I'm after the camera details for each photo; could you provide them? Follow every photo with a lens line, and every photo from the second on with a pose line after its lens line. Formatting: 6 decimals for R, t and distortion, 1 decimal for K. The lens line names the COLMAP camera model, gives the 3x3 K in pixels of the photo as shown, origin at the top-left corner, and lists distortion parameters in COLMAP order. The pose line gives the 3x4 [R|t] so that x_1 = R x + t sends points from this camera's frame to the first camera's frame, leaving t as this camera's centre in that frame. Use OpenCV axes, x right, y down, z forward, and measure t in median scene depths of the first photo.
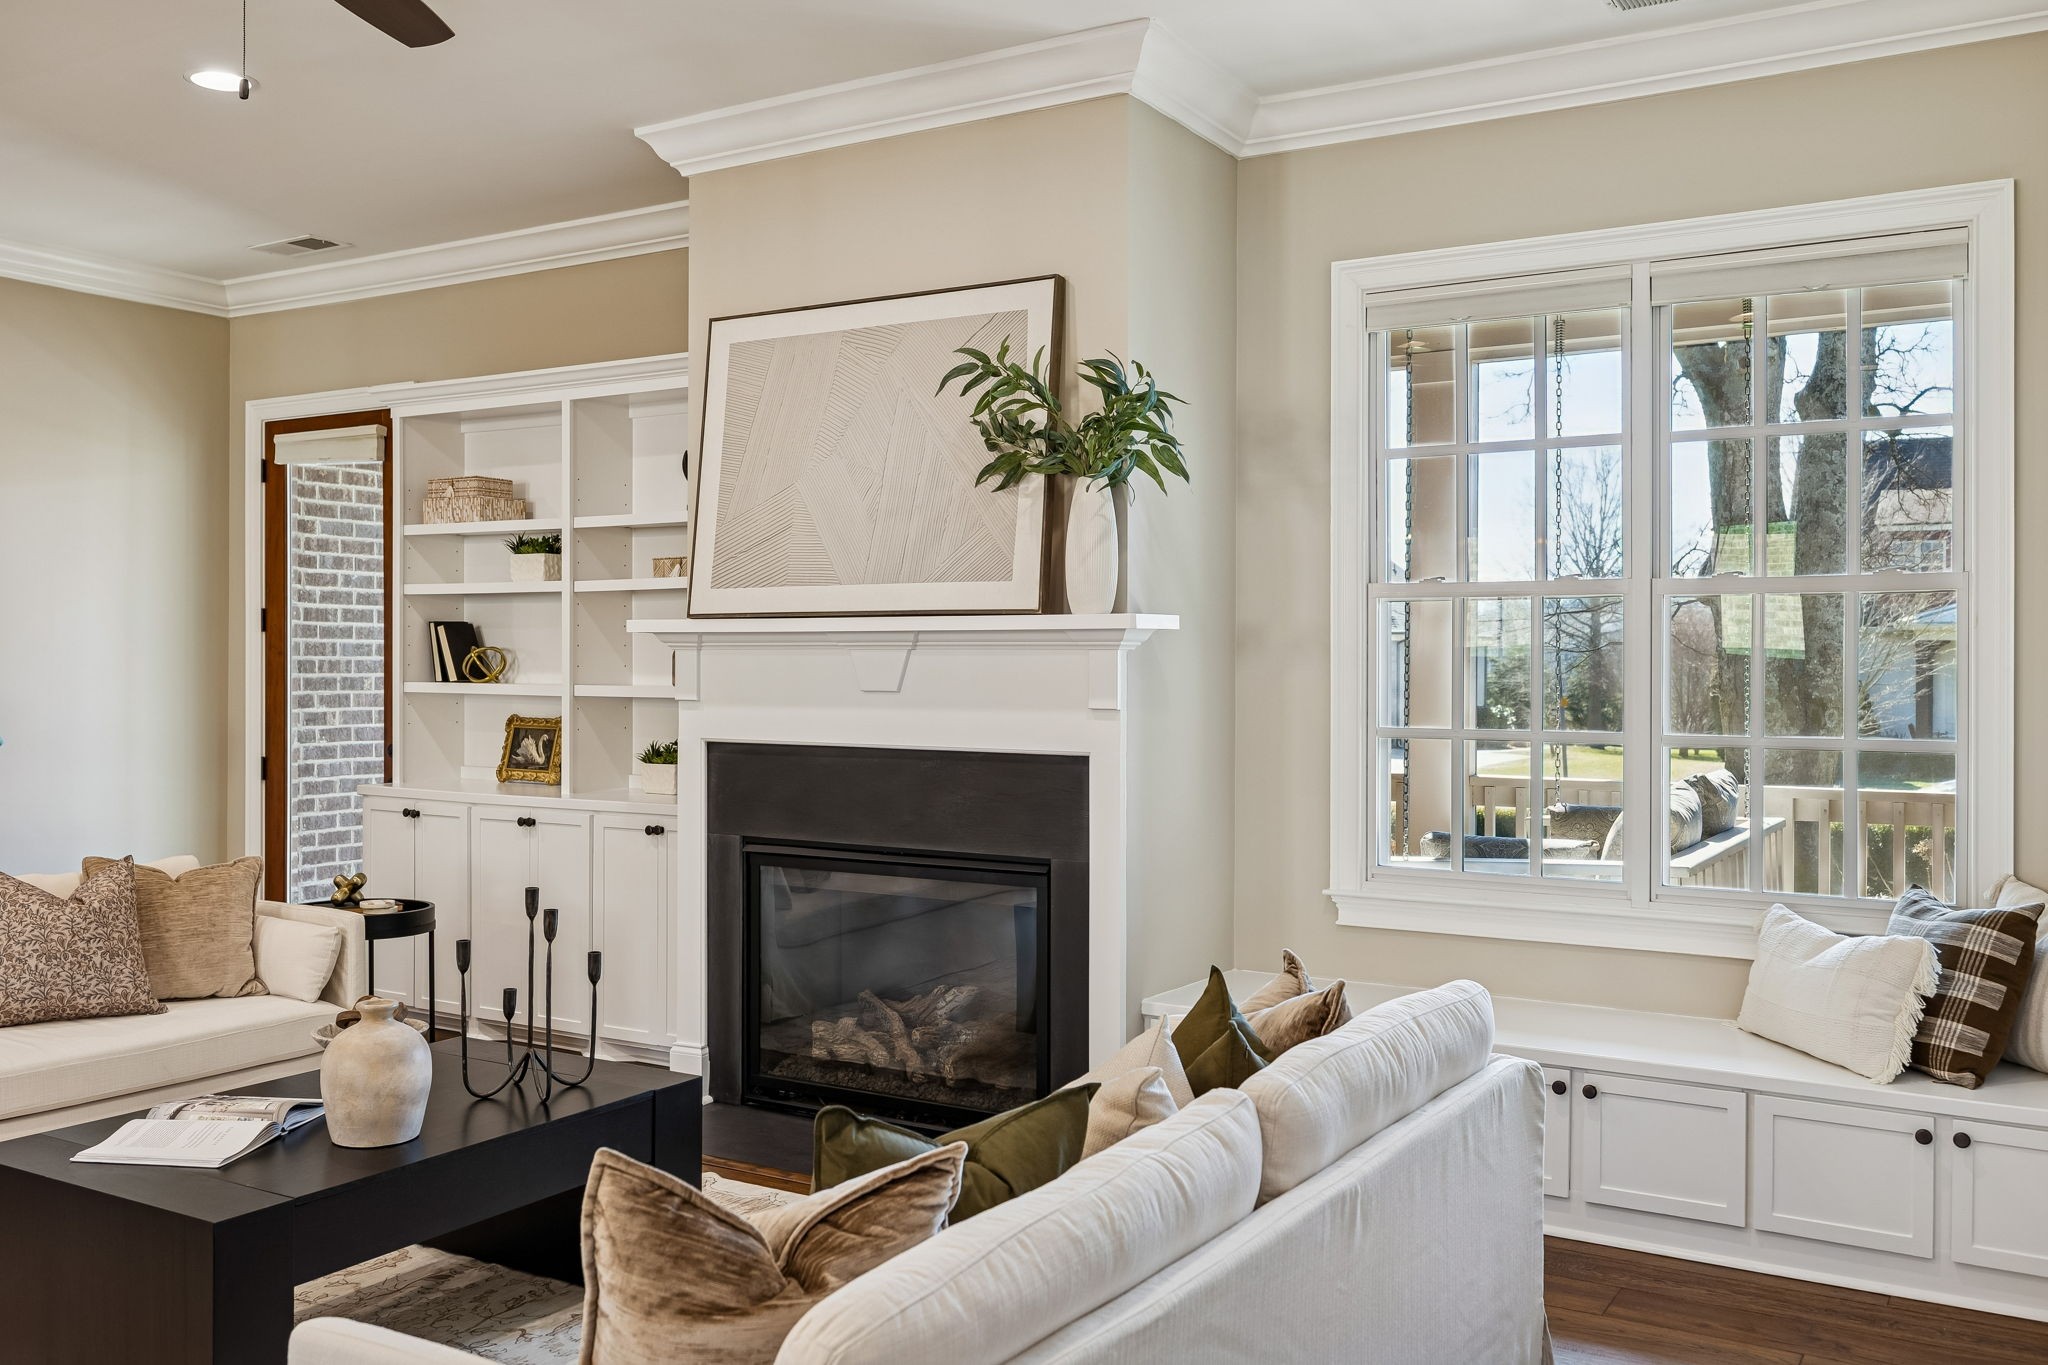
lens RADIAL K [[1698.2, 0, 1086.6], [0, 1698.2, 672.8], [0, 0, 1]] dist [0.003914, -0.001594]
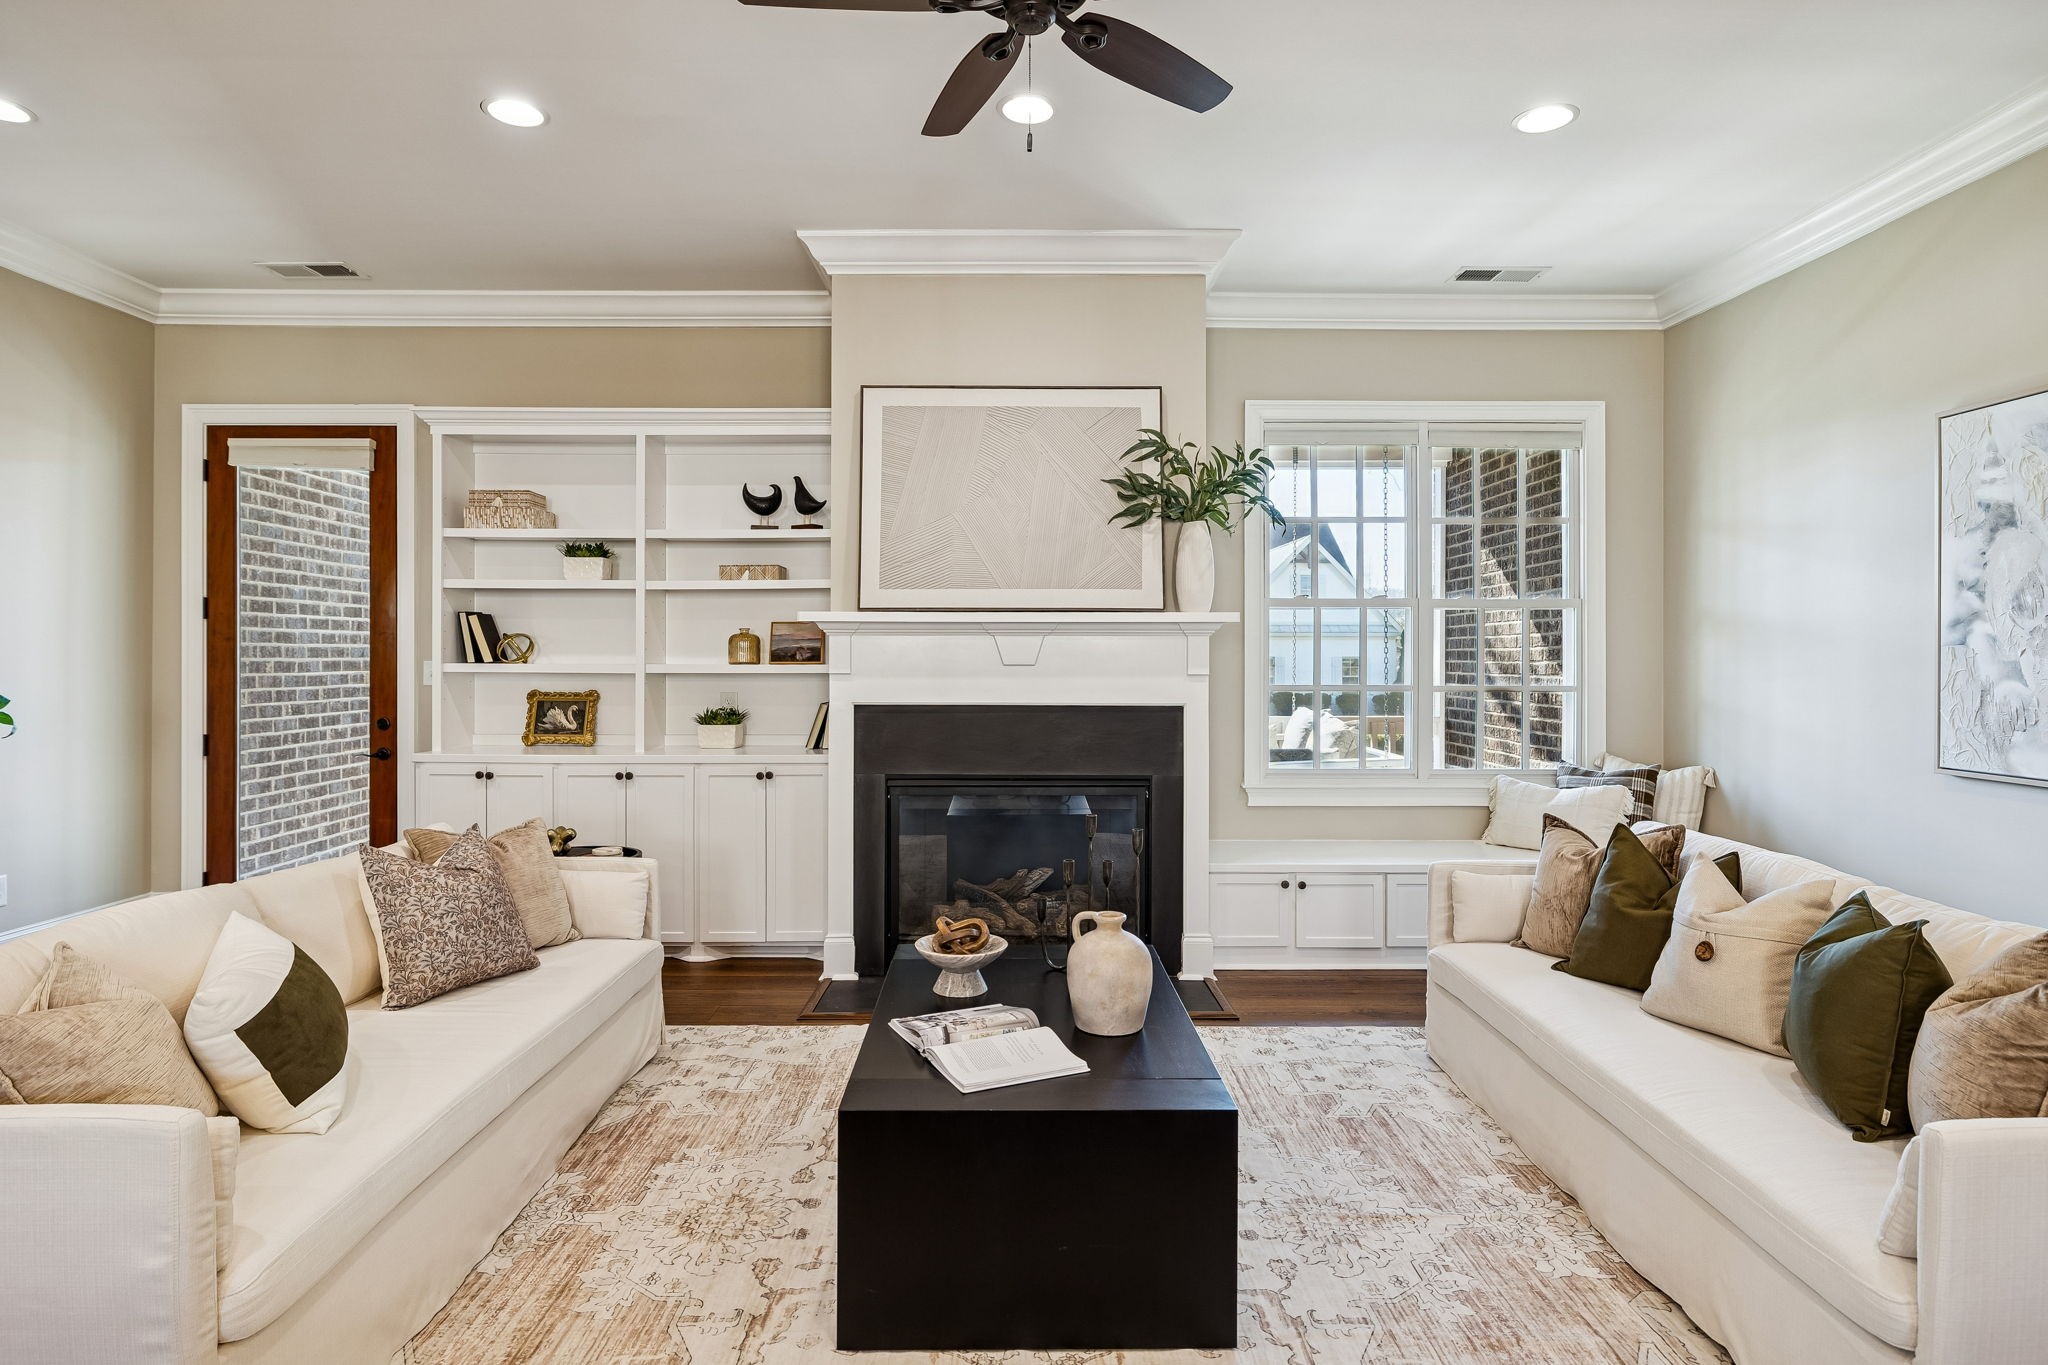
lens RADIAL K [[1041.5, 0, 1034.9], [0, 1041.5, 660.4], [0, 0, 1]] dist [-0.002850, -0.000030]
pose [[0.863935, -0.005224, 0.503577, -0.428403], [0.005042, 0.999986, 0.001722, 0.004362], [-0.503579, 0.001051, 0.863949, 0.192099]]
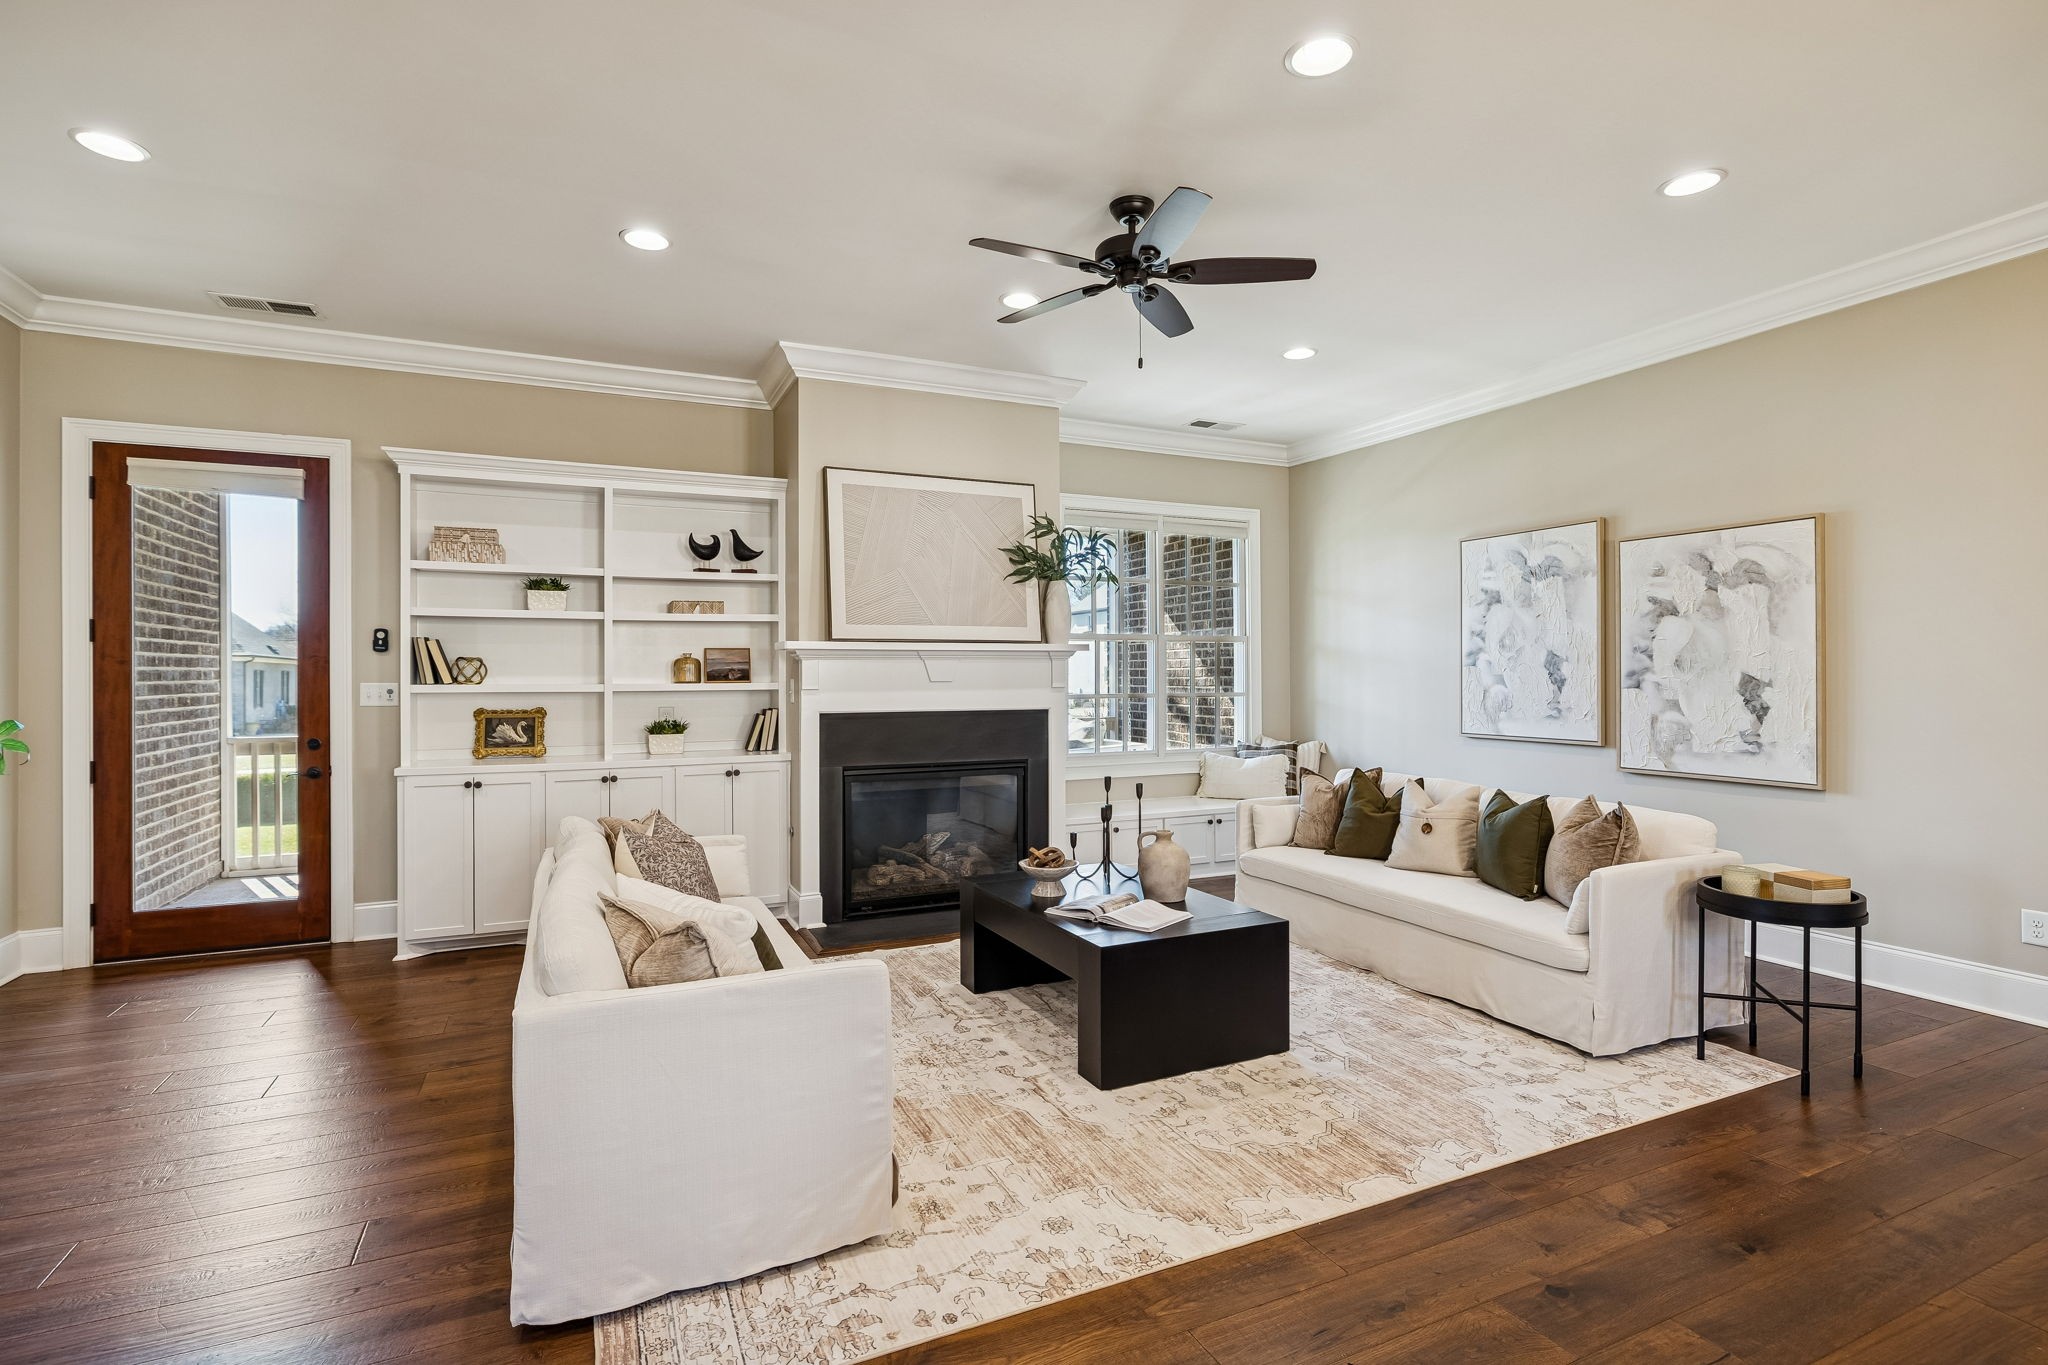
lens RADIAL K [[911.1, 0, 1011.4], [0, 911.1, 677.1], [0, 0, 1]] dist [-0.004291, -0.000106]
pose [[0.594428, -0.009522, 0.804093, -0.707199], [0.011169, 0.999931, 0.003584, 0.002349], [-0.804072, 0.006850, 0.594493, 0.254065]]
